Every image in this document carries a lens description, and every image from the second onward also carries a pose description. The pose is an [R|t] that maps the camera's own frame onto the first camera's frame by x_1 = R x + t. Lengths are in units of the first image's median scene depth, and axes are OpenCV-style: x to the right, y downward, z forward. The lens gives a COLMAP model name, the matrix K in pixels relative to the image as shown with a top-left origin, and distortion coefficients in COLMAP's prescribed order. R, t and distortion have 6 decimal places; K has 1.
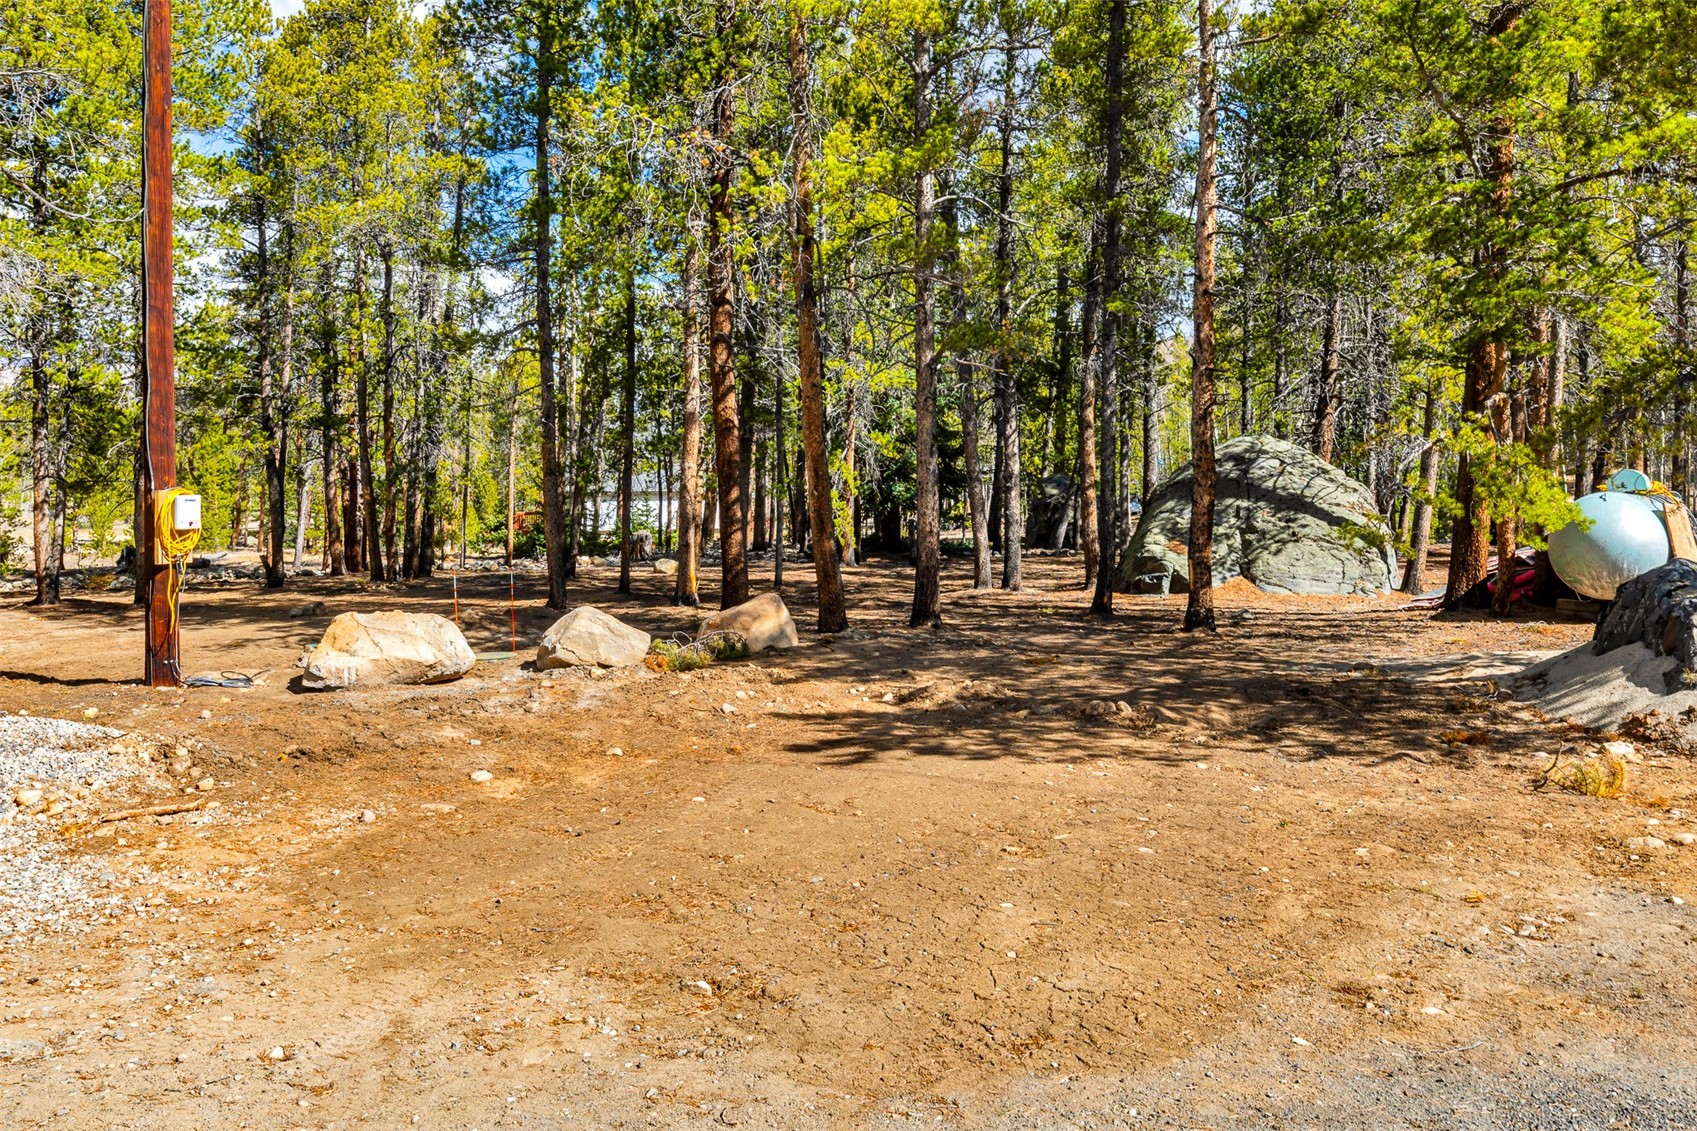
lens RADIAL K [[1322.0, 0, 846.2], [0, 1322.0, 562.1], [0, 0, 1]] dist [0.001725, 0.000288]
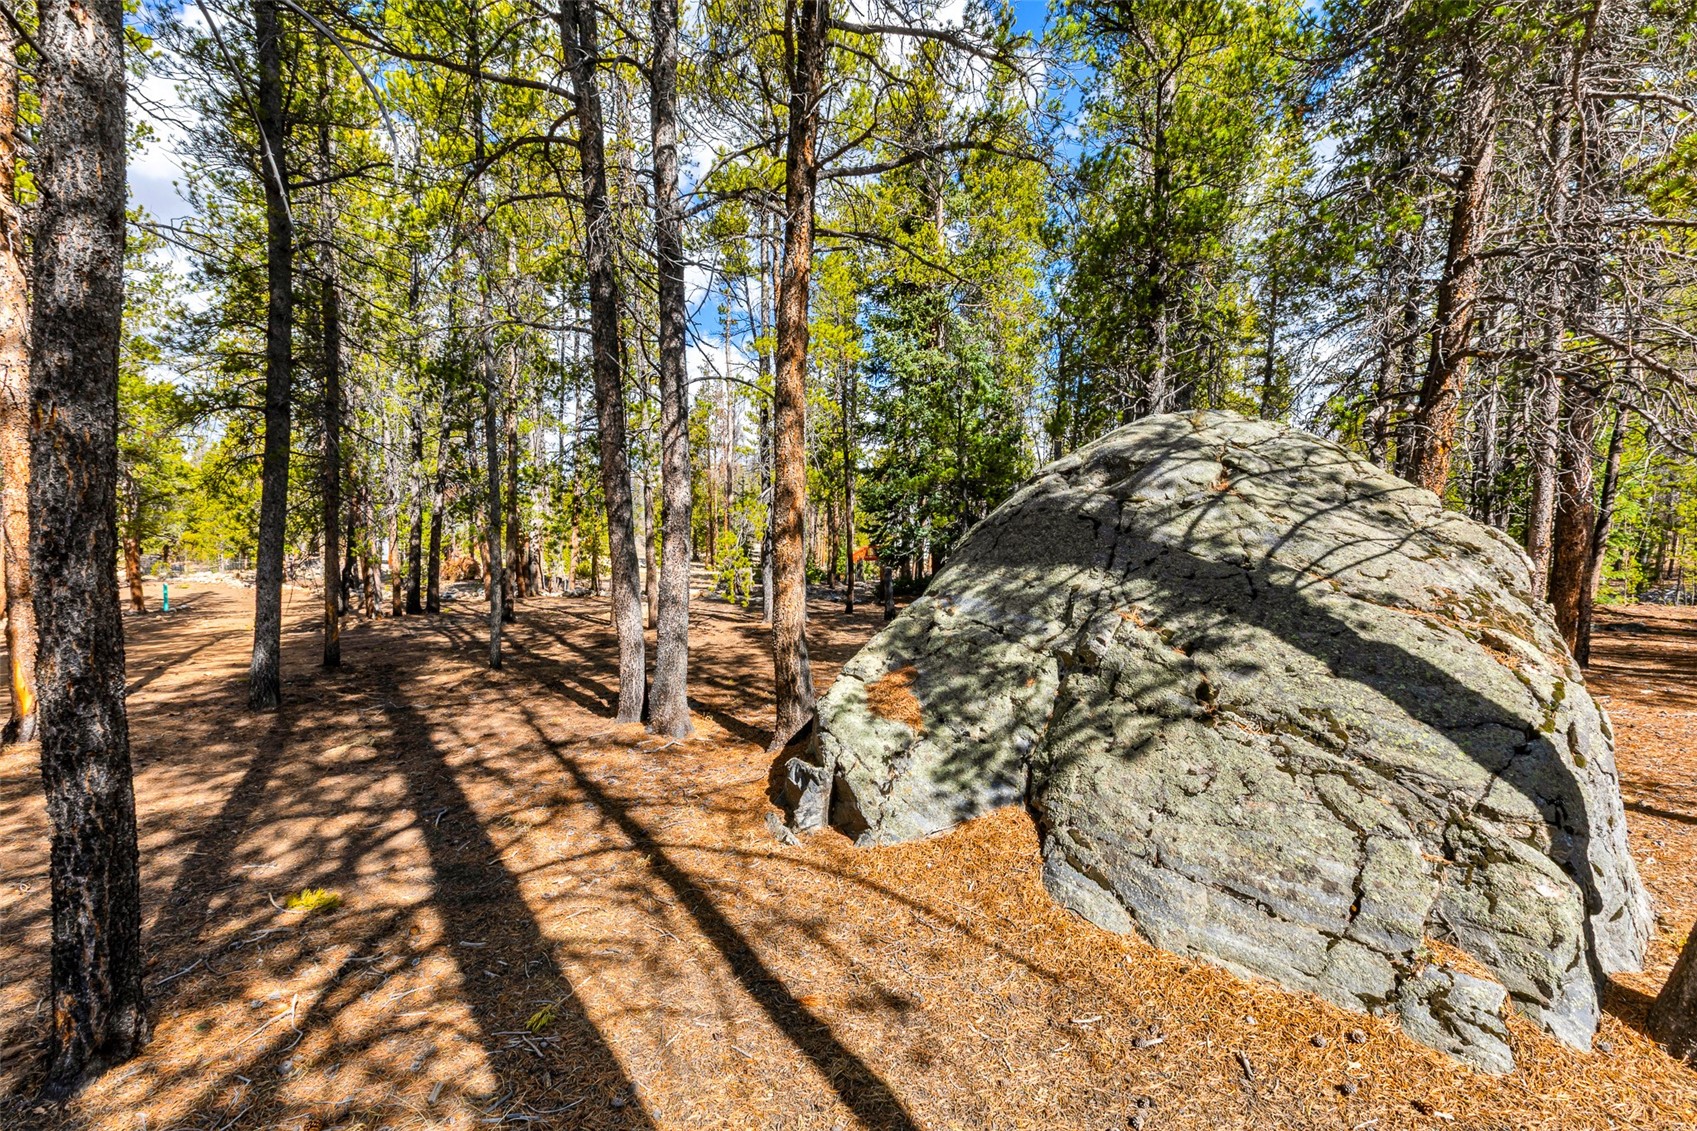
lens RADIAL K [[777.1, 0, 852.3], [0, 777.1, 569.8], [0, 0, 1]] dist [-0.003492, -0.000748]
pose [[0.926217, 0.026802, -0.376036, 0.326102], [-0.028259, 0.999599, 0.001643, -0.047115], [0.375930, 0.009104, 0.926603, 0.792501]]
